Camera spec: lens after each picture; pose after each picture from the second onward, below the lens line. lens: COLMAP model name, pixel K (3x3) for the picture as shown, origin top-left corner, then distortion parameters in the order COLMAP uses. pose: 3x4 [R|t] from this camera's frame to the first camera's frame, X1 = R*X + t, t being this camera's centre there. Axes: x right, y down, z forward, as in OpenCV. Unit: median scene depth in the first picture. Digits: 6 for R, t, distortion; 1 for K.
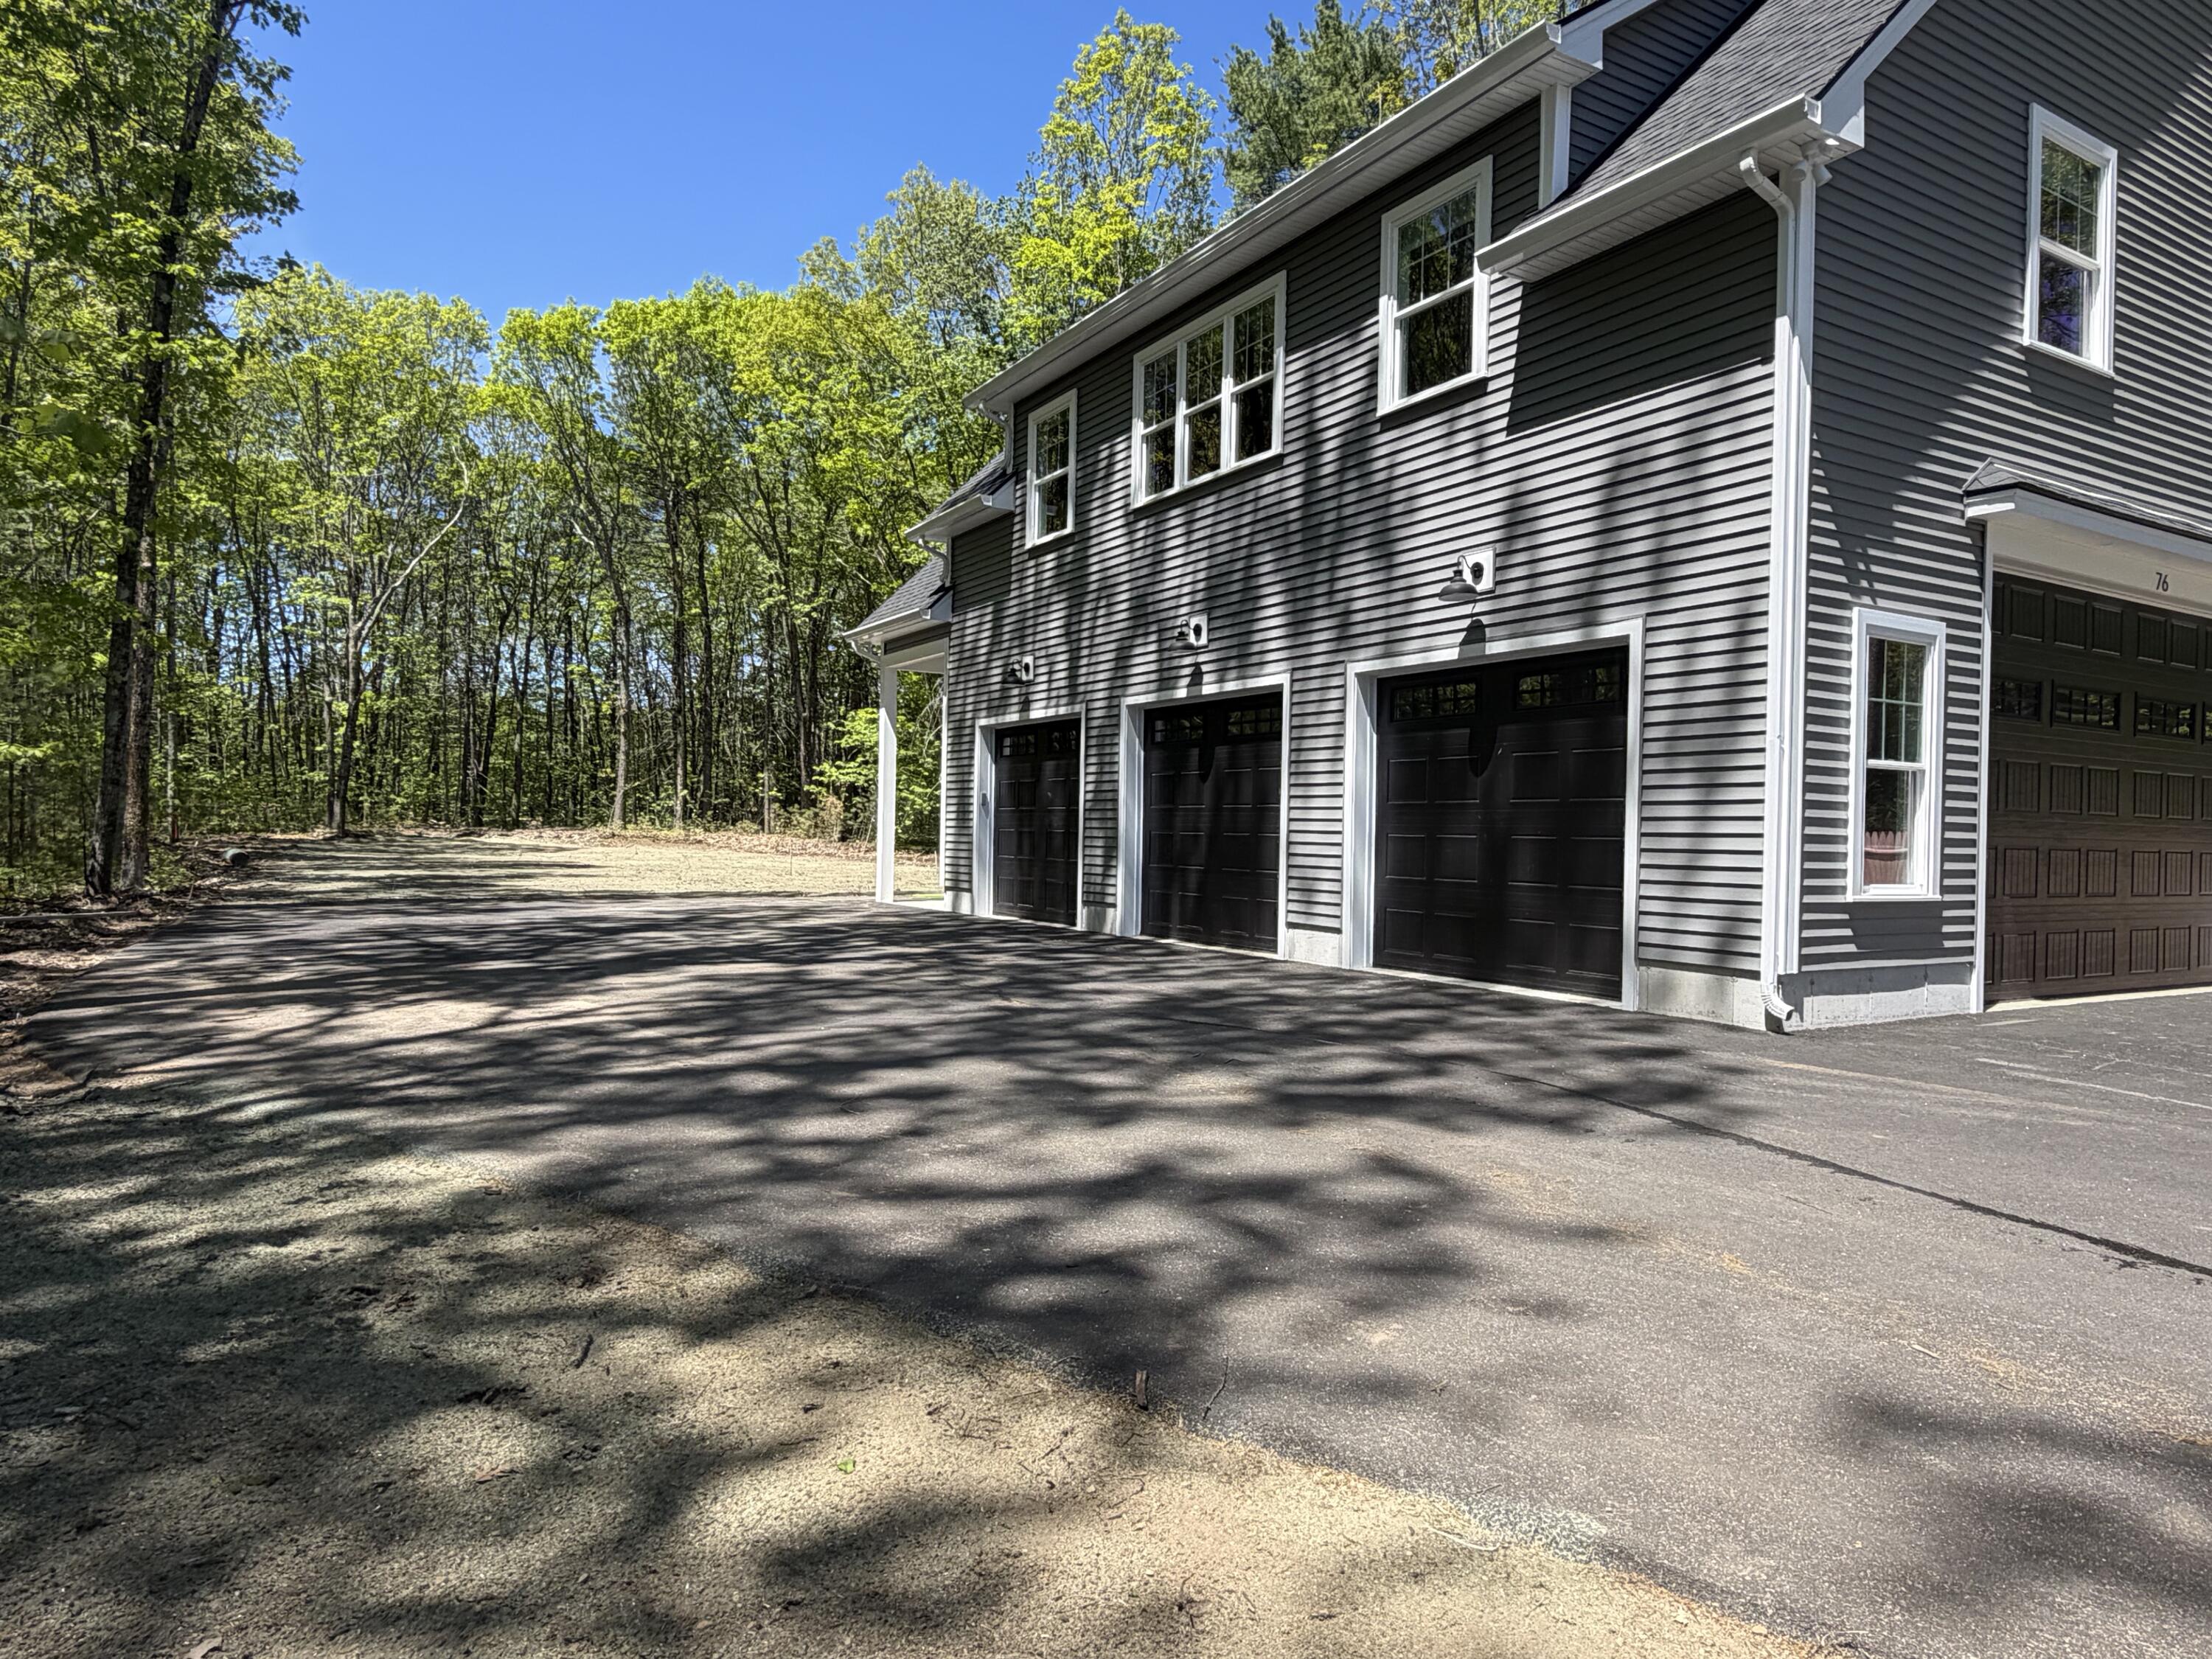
lens RADIAL K [[1375.1, 0, 1111.4], [0, 1375.1, 837.9], [0, 0, 1]] dist [0.001048, -0.000281]
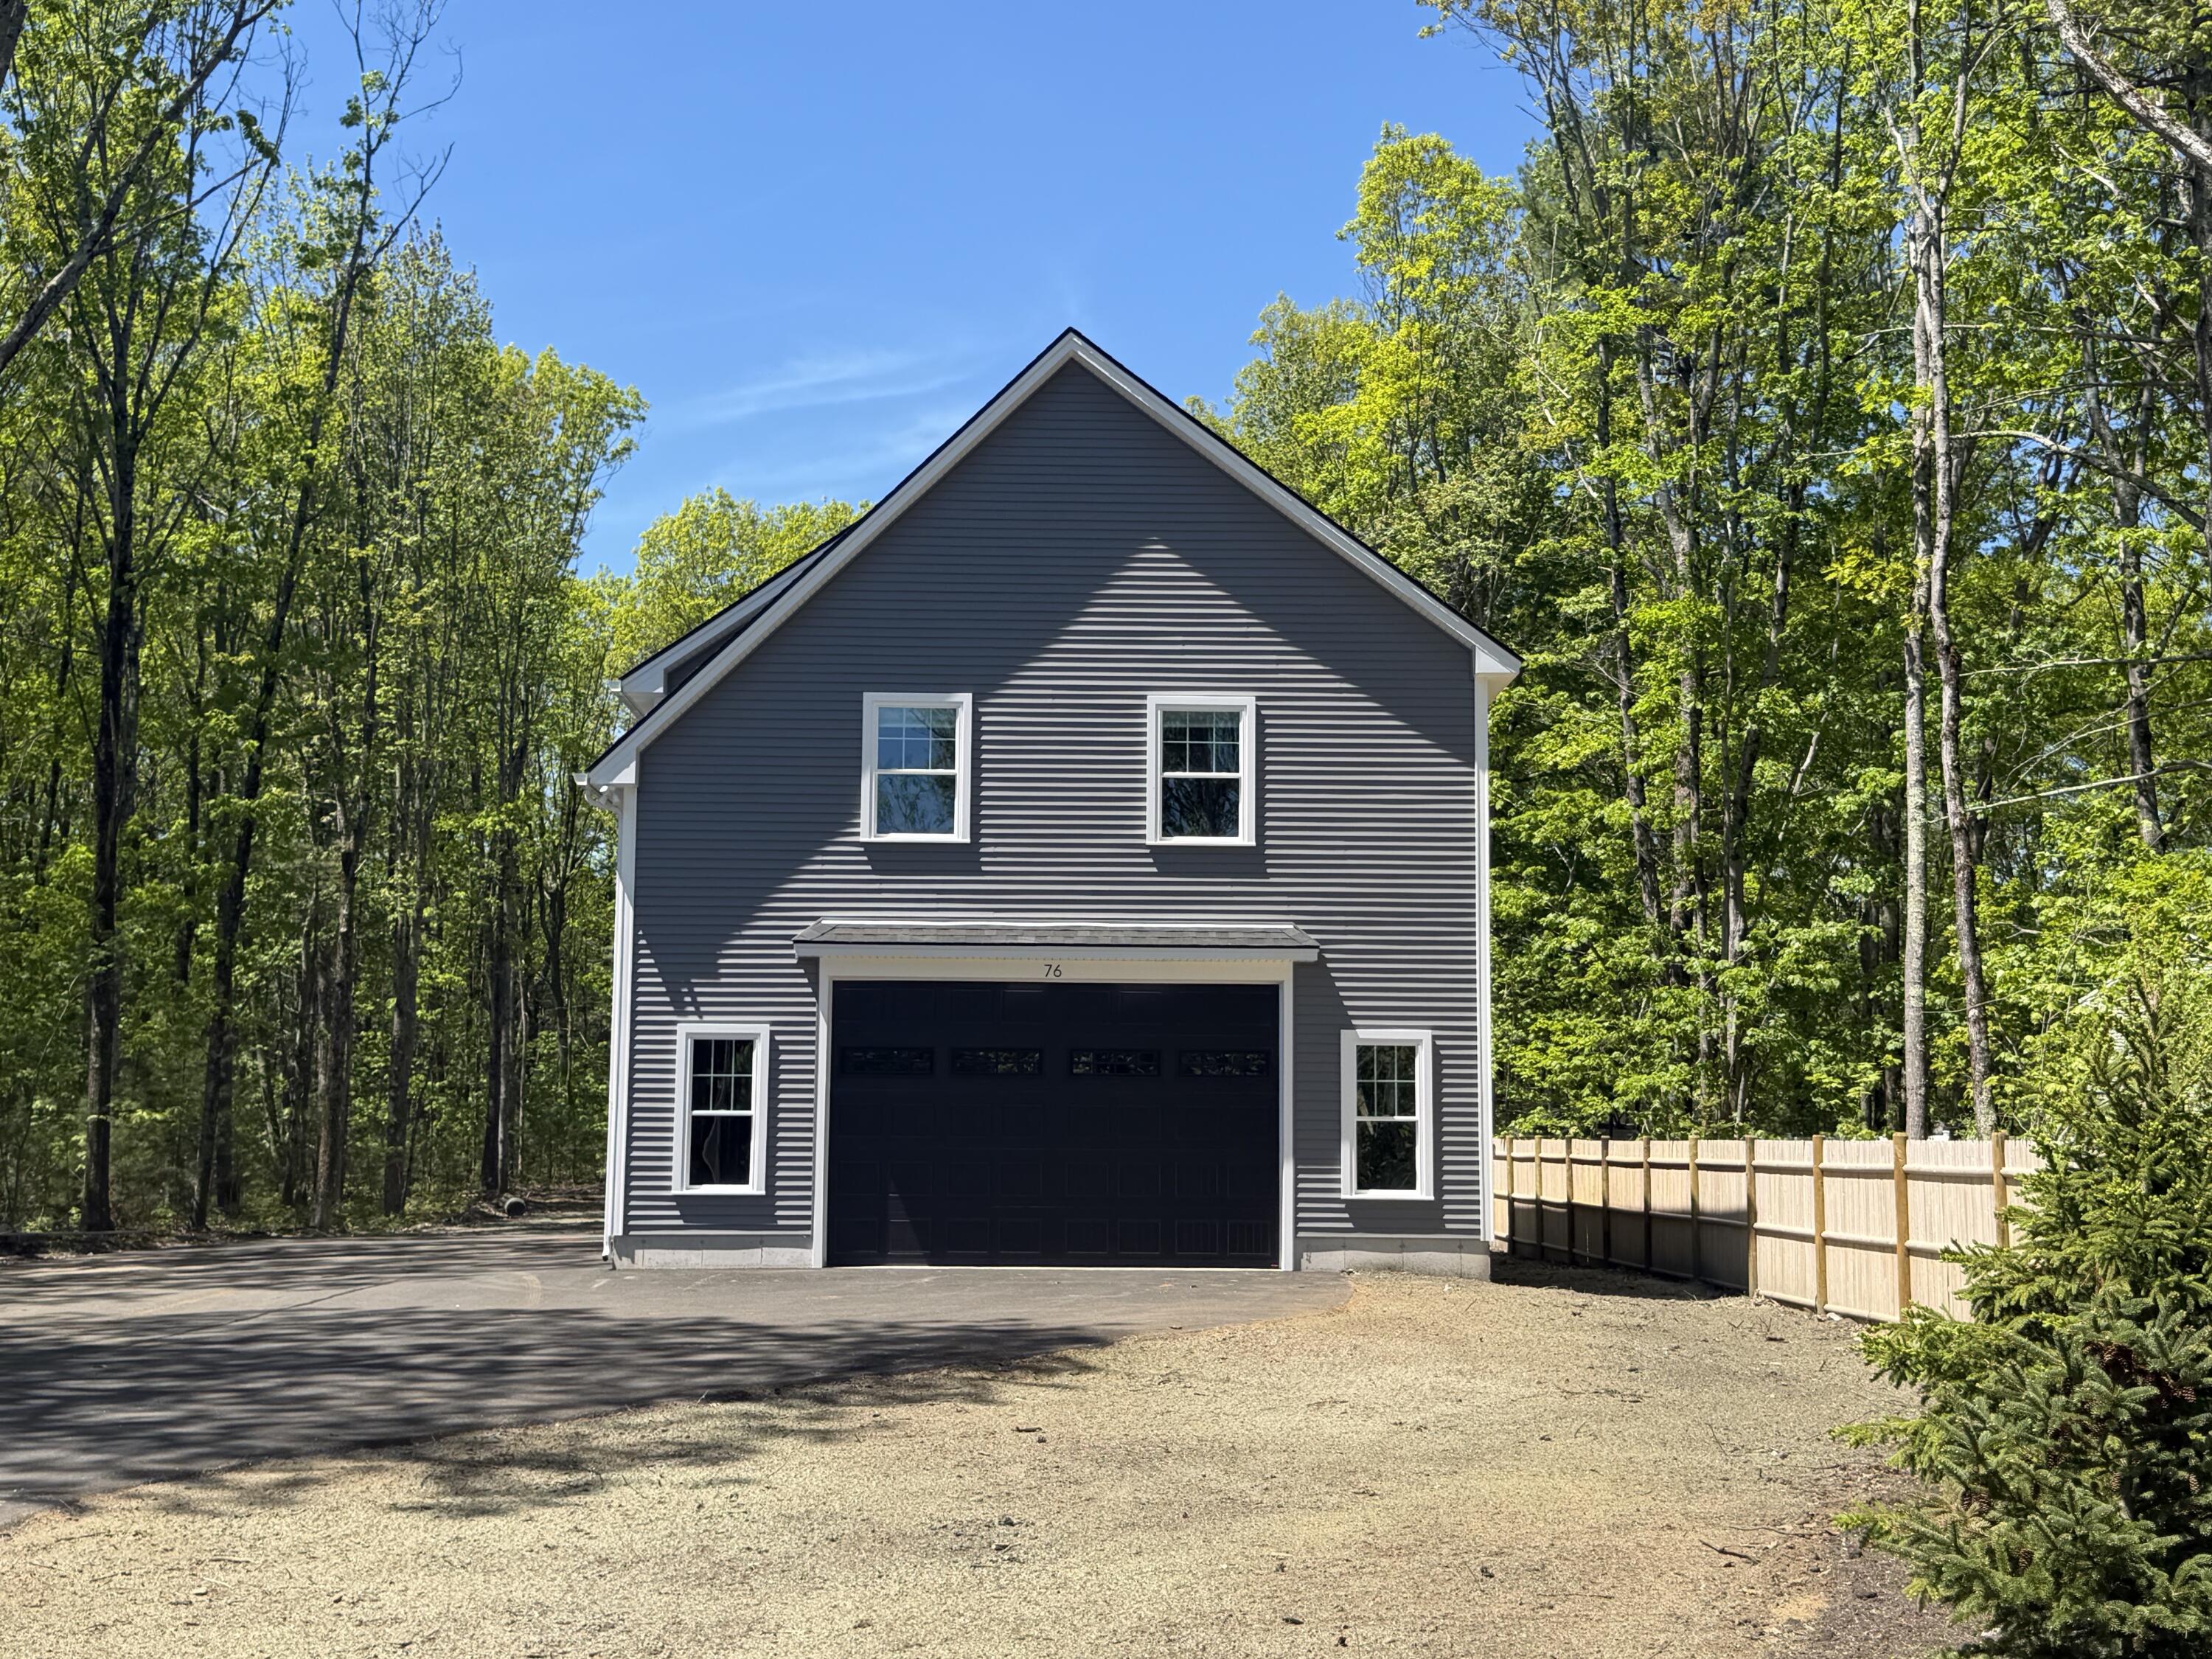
lens RADIAL K [[2585.3, 0, 1101.1], [0, 2585.3, 821.5], [0, 0, 1]] dist [0.176218, -0.382001]
pose [[0.867693, -0.078405, -0.490879, 1.858544], [0.009000, 0.989799, -0.142186, 0.036691], [0.497020, 0.118955, 0.859547, -1.123247]]
